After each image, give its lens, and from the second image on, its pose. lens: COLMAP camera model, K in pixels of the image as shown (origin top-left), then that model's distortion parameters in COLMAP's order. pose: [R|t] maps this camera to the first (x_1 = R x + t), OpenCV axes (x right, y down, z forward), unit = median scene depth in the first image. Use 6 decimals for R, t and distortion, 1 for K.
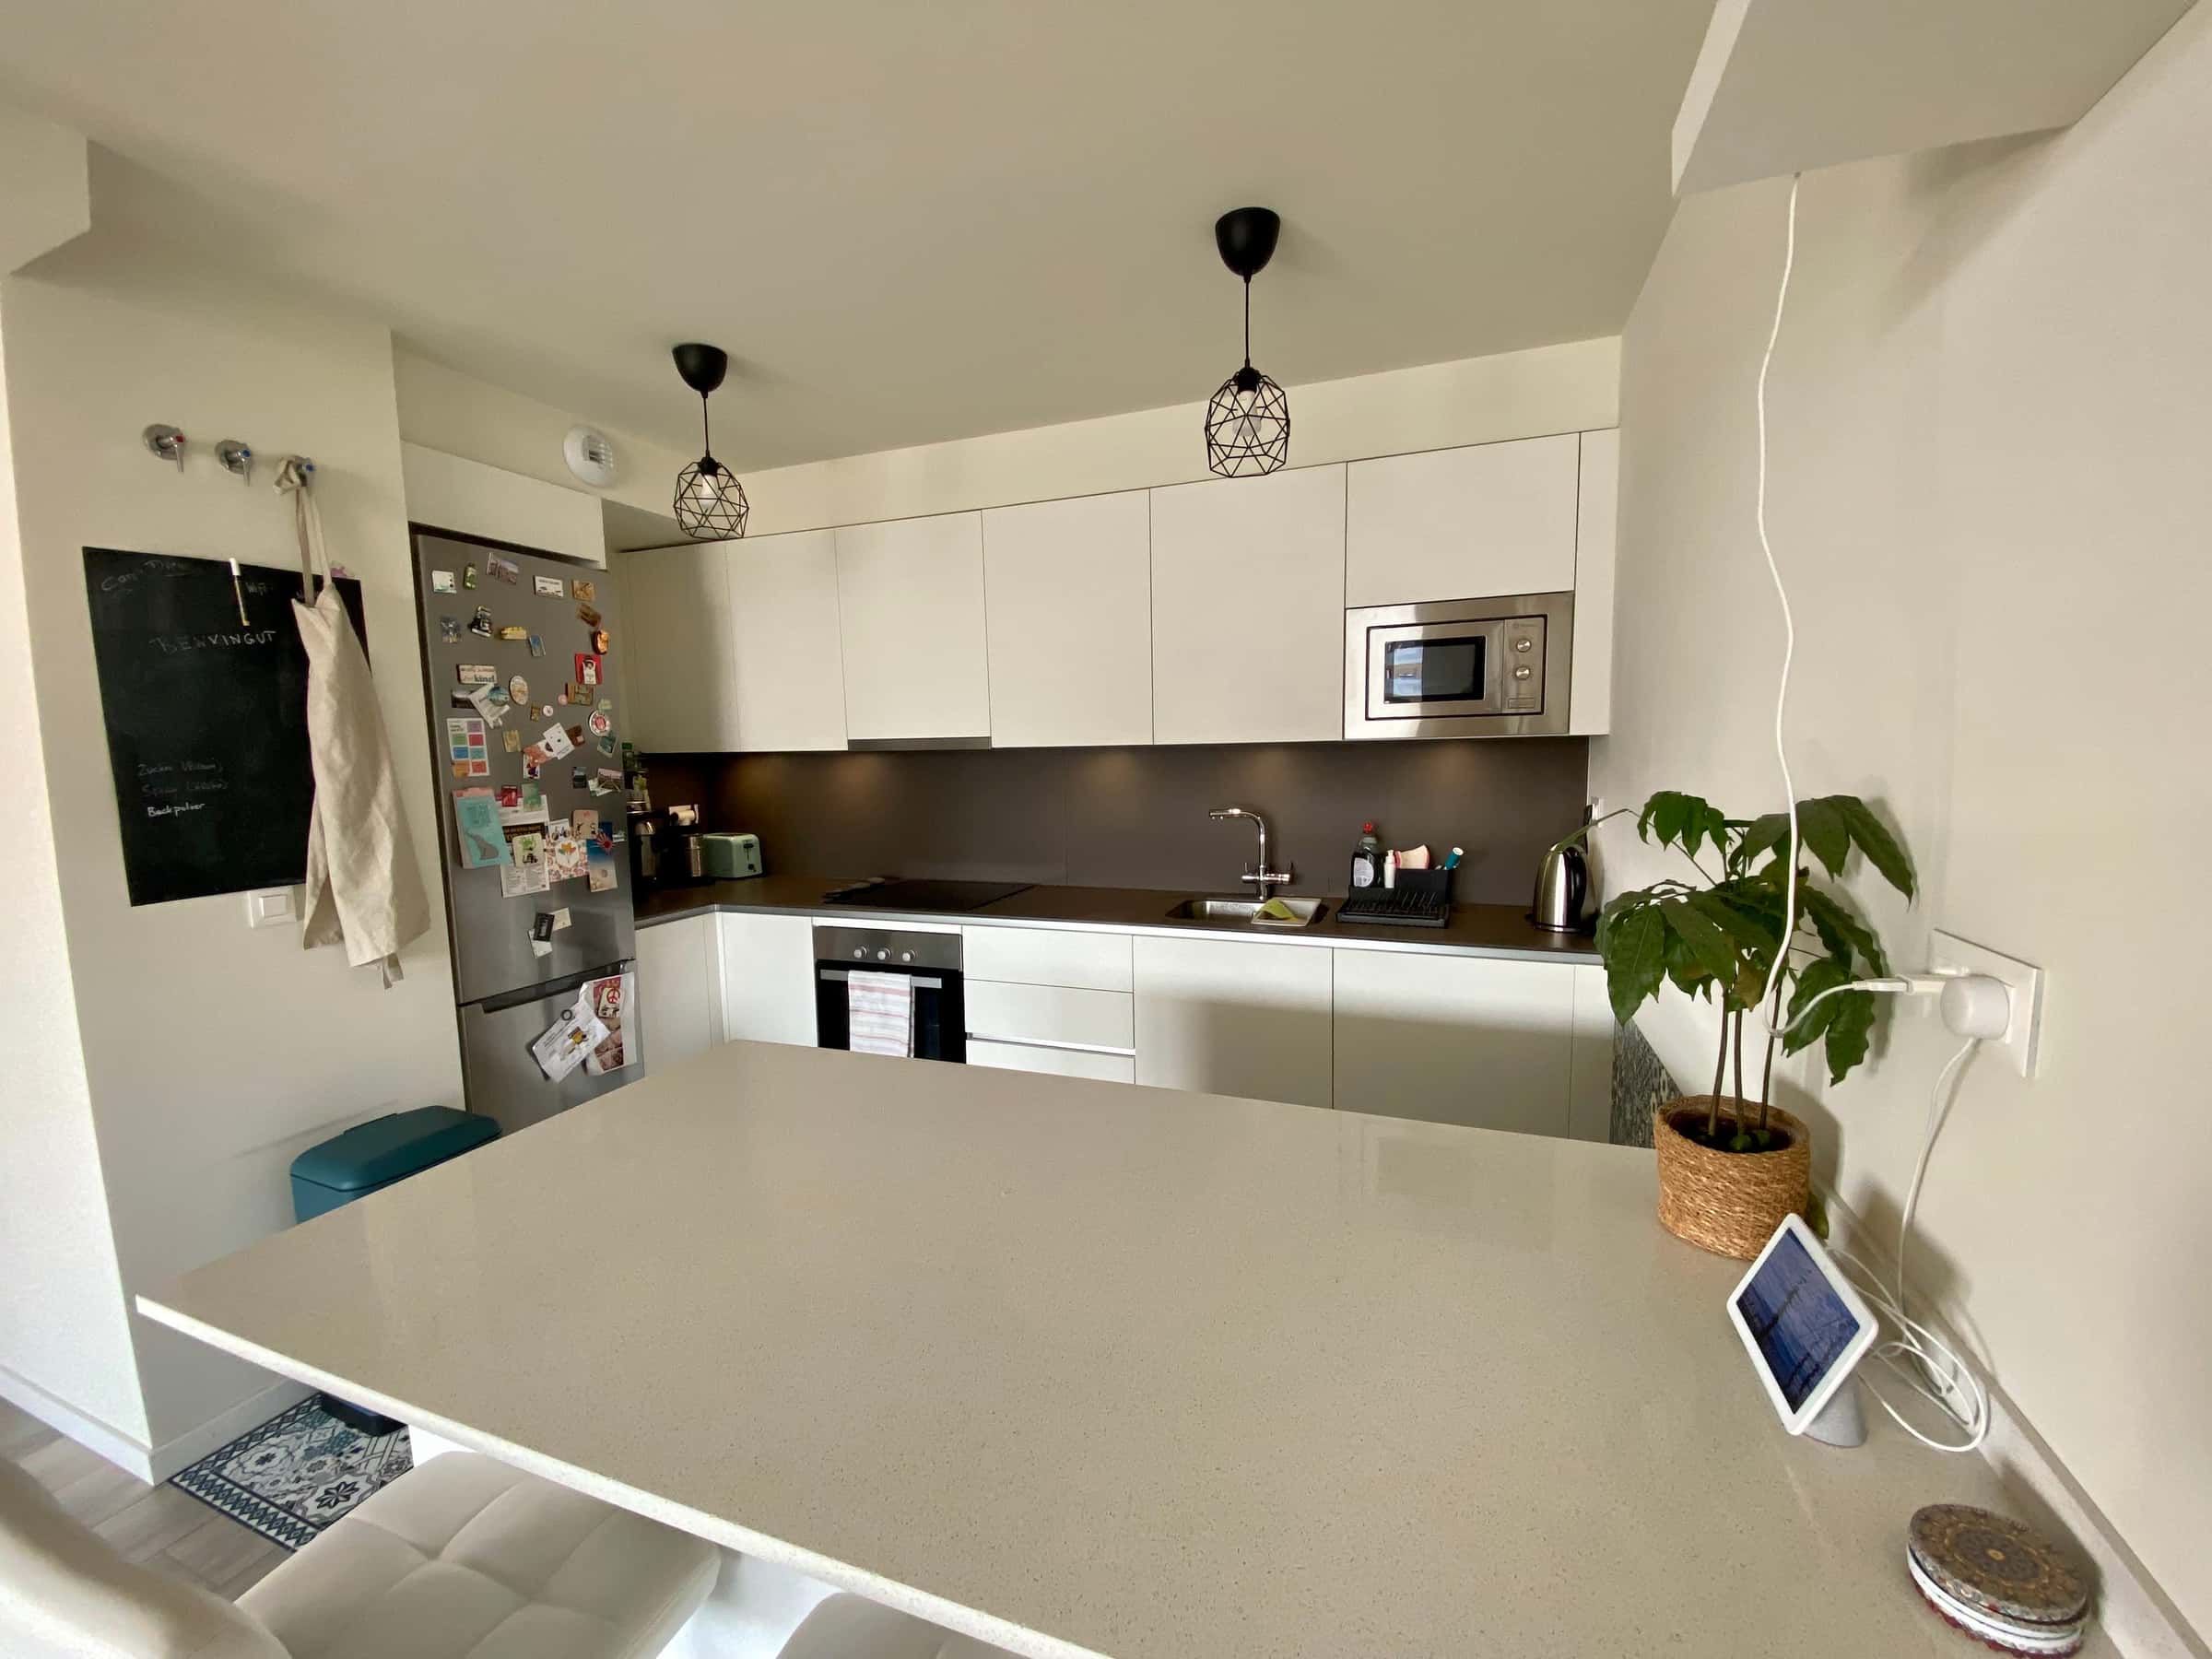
lens RADIAL K [[908.5, 0, 1093.4], [0, 908.5, 841.8], [0, 0, 1]] dist [0.000643, -0.008491]
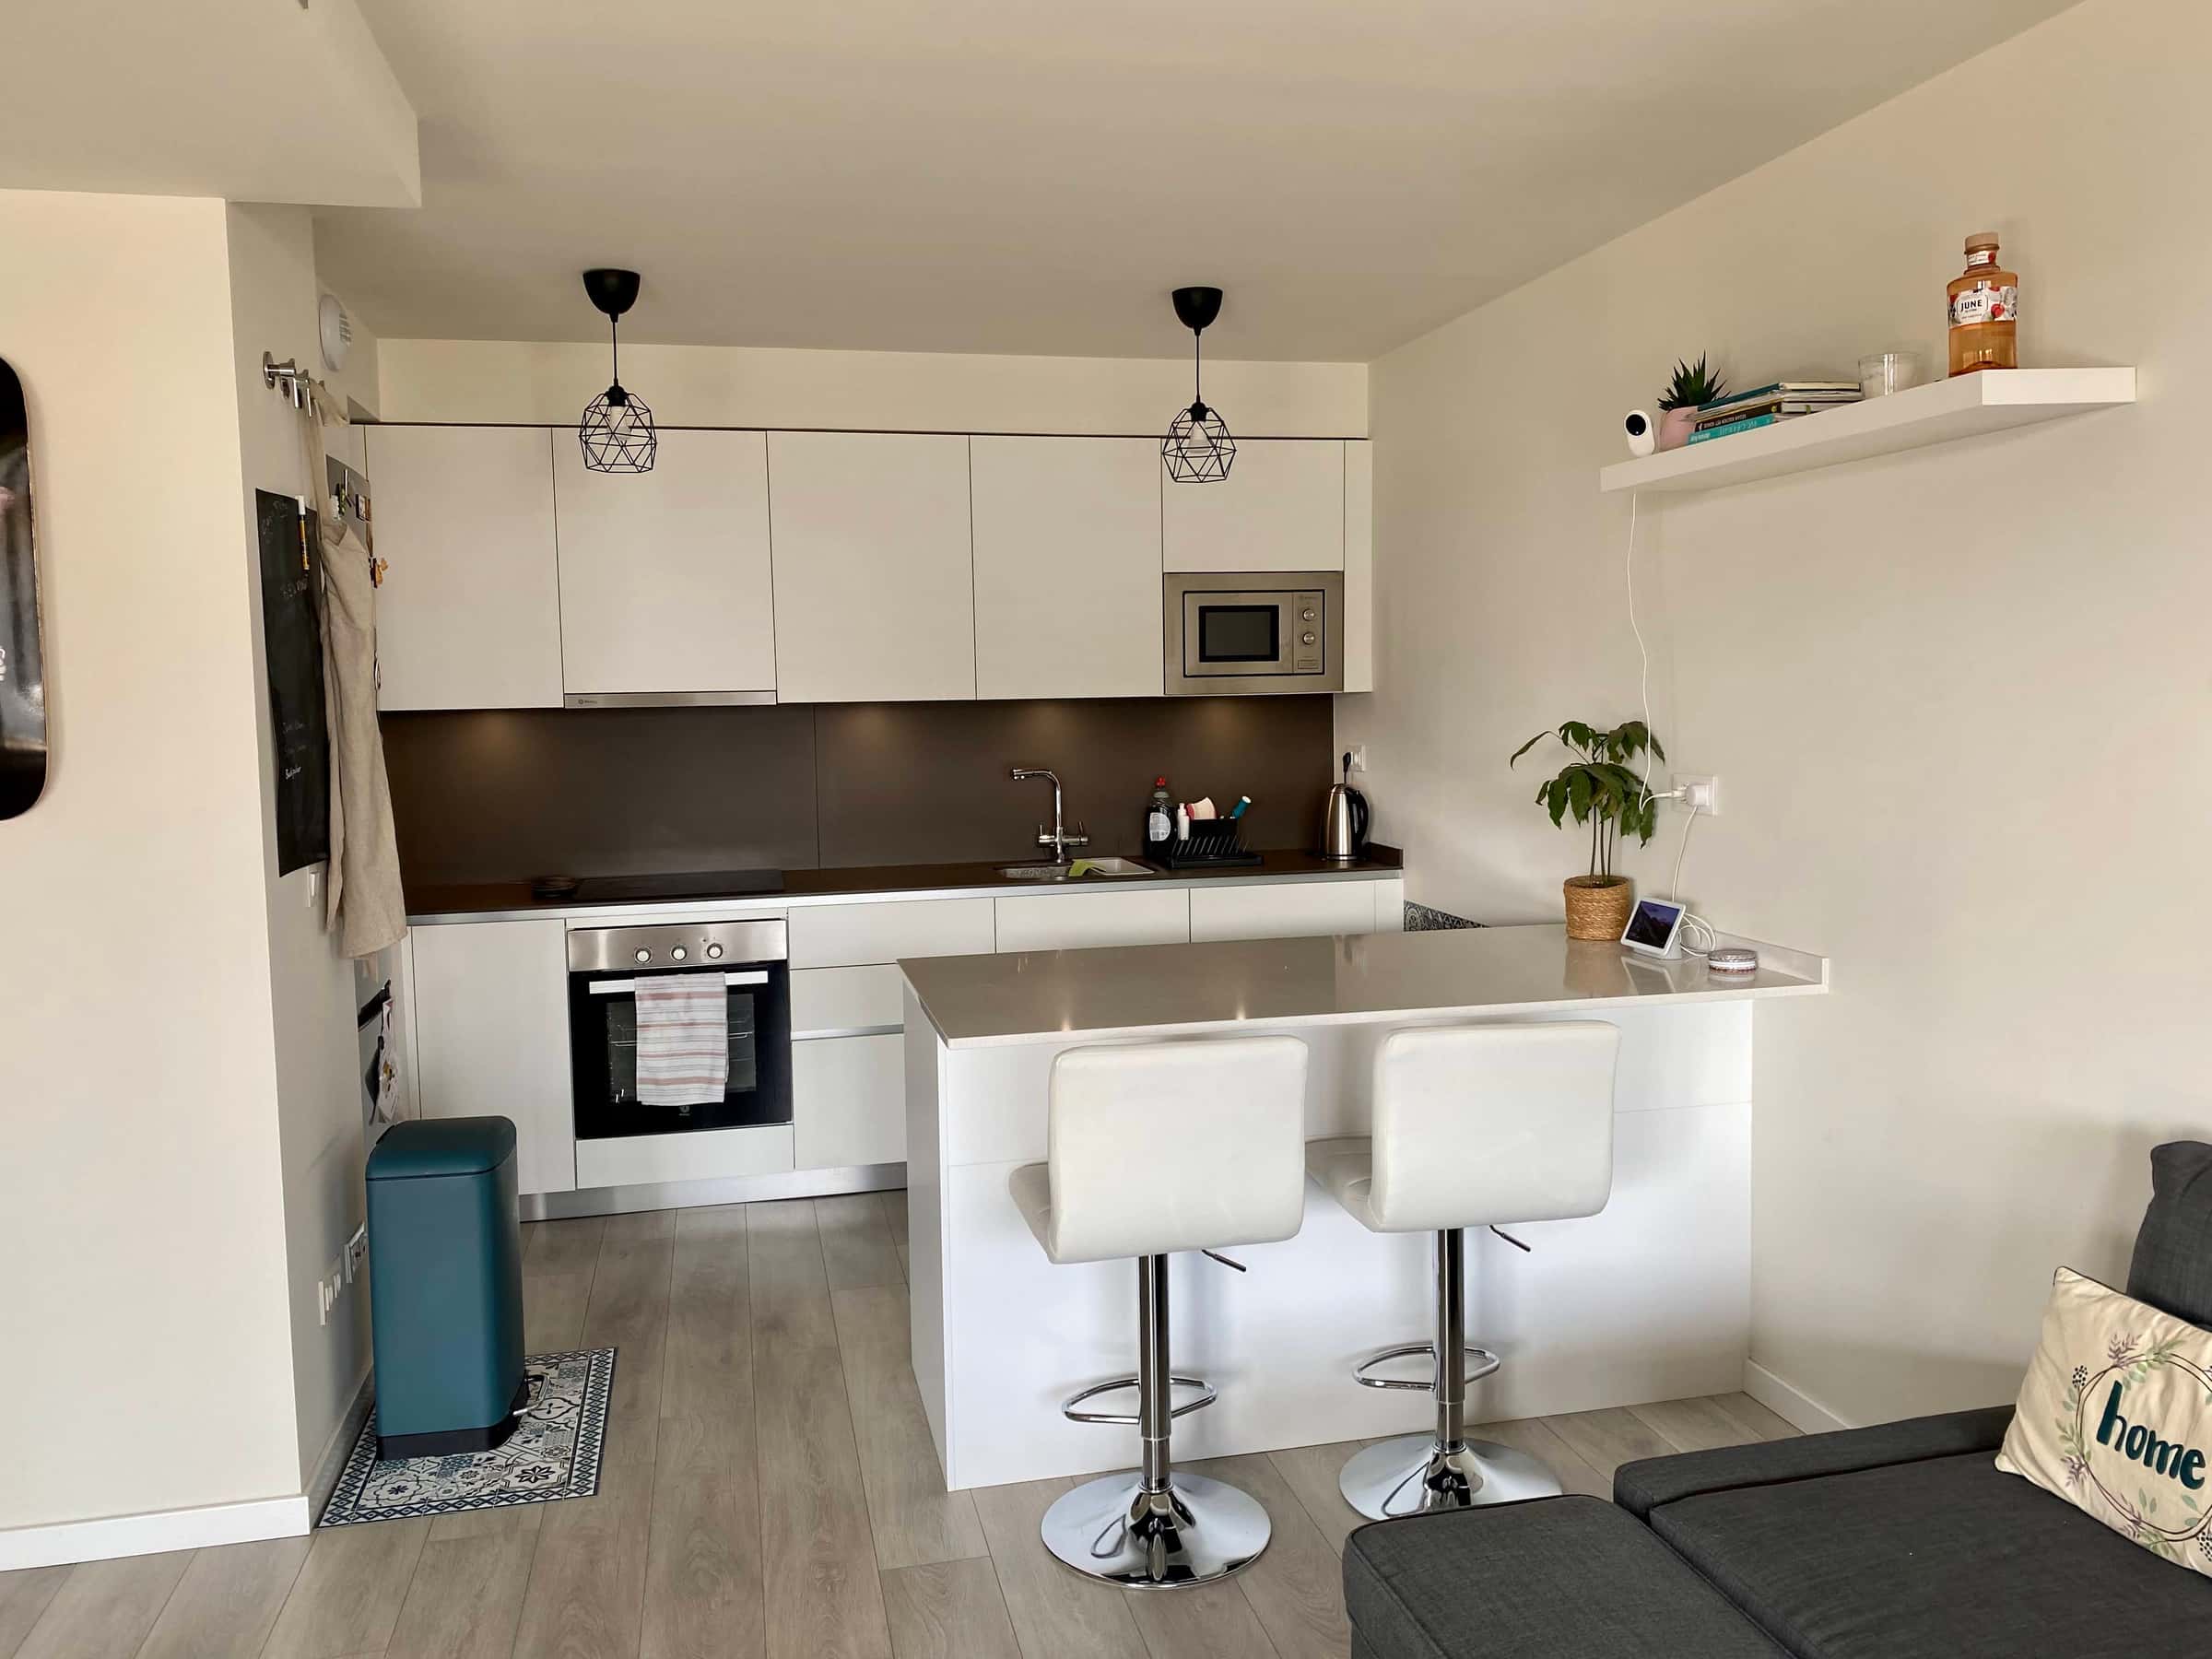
lens RADIAL K [[1704.4, 0, 1126.3], [0, 1704.4, 794.1], [0, 0, 1]] dist [0.030875, -0.042695]
pose [[0.835952, -0.026477, 0.548164, -0.748400], [0.058312, 0.997467, -0.040747, 0.066623], [-0.545696, 0.066027, 0.835378, -0.539137]]
